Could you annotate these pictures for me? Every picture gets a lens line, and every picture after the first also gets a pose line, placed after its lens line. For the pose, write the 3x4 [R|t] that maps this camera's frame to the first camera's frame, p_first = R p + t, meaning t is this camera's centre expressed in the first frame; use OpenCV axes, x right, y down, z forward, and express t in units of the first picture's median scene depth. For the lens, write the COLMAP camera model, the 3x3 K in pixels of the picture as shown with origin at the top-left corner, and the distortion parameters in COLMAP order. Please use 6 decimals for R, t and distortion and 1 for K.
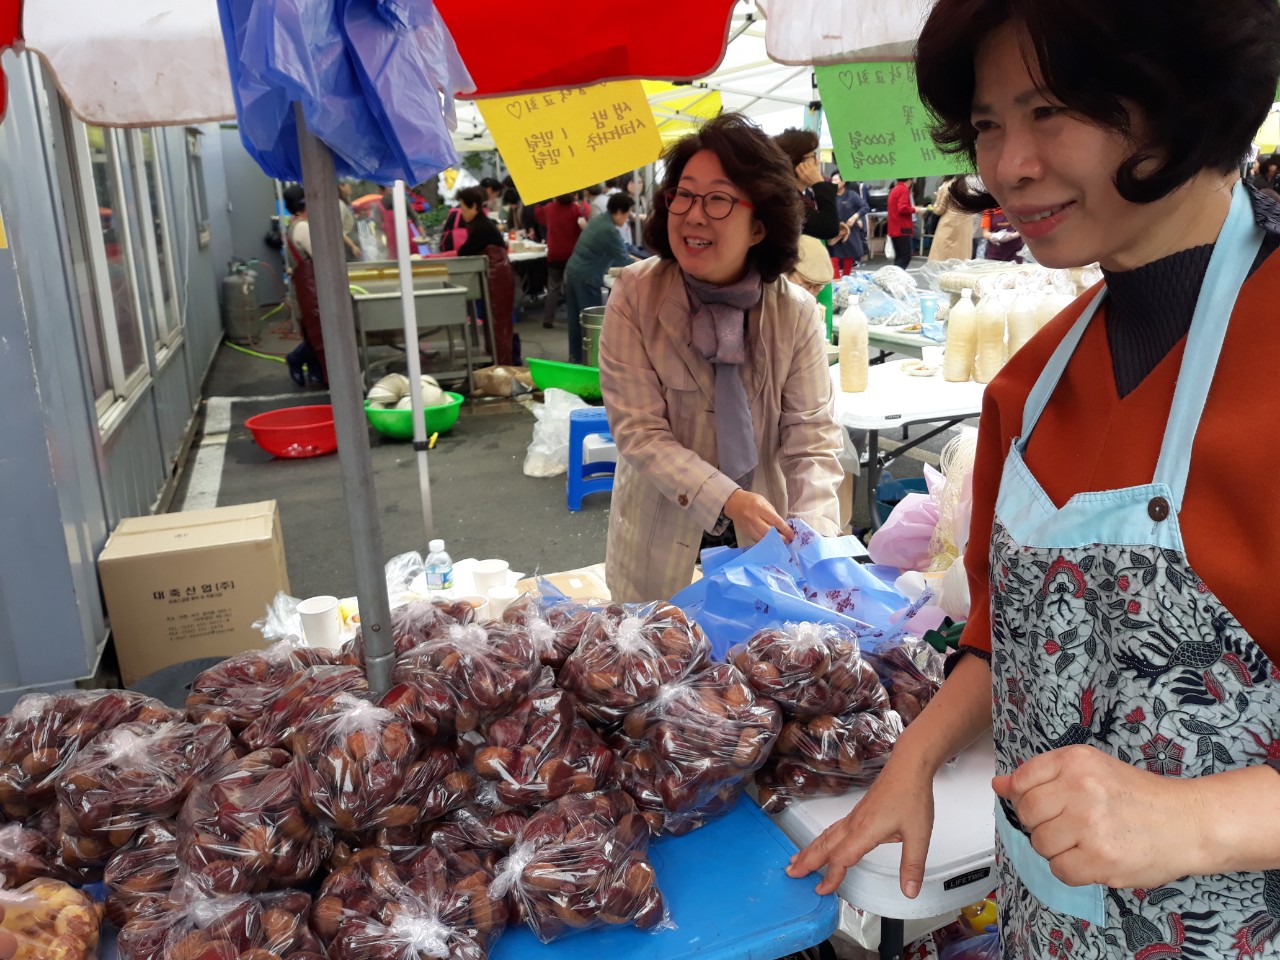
lens RADIAL K [[1056.9, 0, 640.0], [0, 1056.9, 480.0], [0, 0, 1]] dist [0.055028, -0.211376]
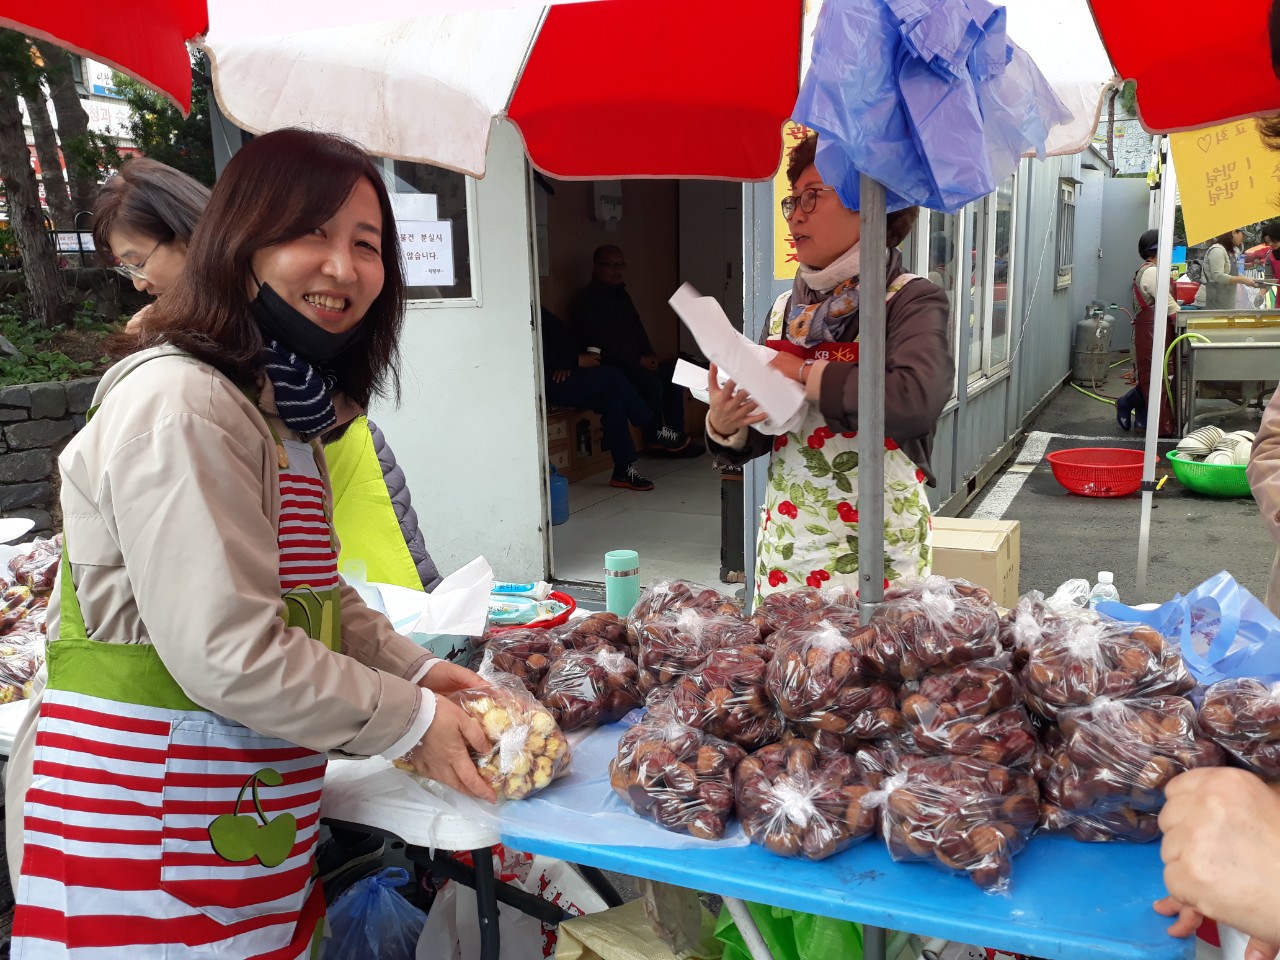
lens RADIAL K [[1056.9, 0, 640.0], [0, 1056.9, 480.0], [0, 0, 1]] dist [0.055028, -0.211376]
pose [[0.680249, 0.145305, -0.718435, 0.172484], [-0.178676, 0.983459, 0.029727, 0.016681], [0.710870, 0.108146, 0.694959, -0.012338]]
